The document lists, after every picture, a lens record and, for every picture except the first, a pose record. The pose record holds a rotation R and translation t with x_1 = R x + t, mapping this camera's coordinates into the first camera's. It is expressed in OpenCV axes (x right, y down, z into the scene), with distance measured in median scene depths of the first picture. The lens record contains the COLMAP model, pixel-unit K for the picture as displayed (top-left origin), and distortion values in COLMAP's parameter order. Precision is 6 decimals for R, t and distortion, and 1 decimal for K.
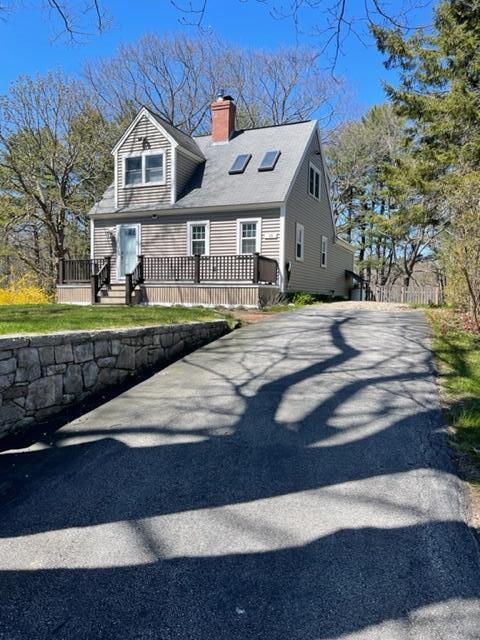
lens RADIAL K [[491.6, 0, 242.2], [0, 491.6, 316.8], [0, 0, 1]] dist [0.034450, -0.000610]
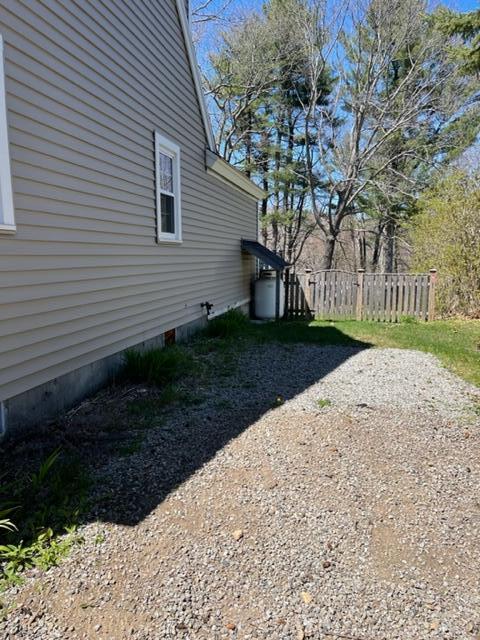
lens RADIAL K [[491.6, 0, 237.2], [0, 491.6, 320.0], [0, 0, 1]] dist [0.034450, -0.000610]
pose [[0.982104, -0.044845, 0.182920, 0.057585], [0.026451, 0.994455, 0.101783, -0.032043], [-0.186470, -0.095123, 0.977845, 0.265925]]
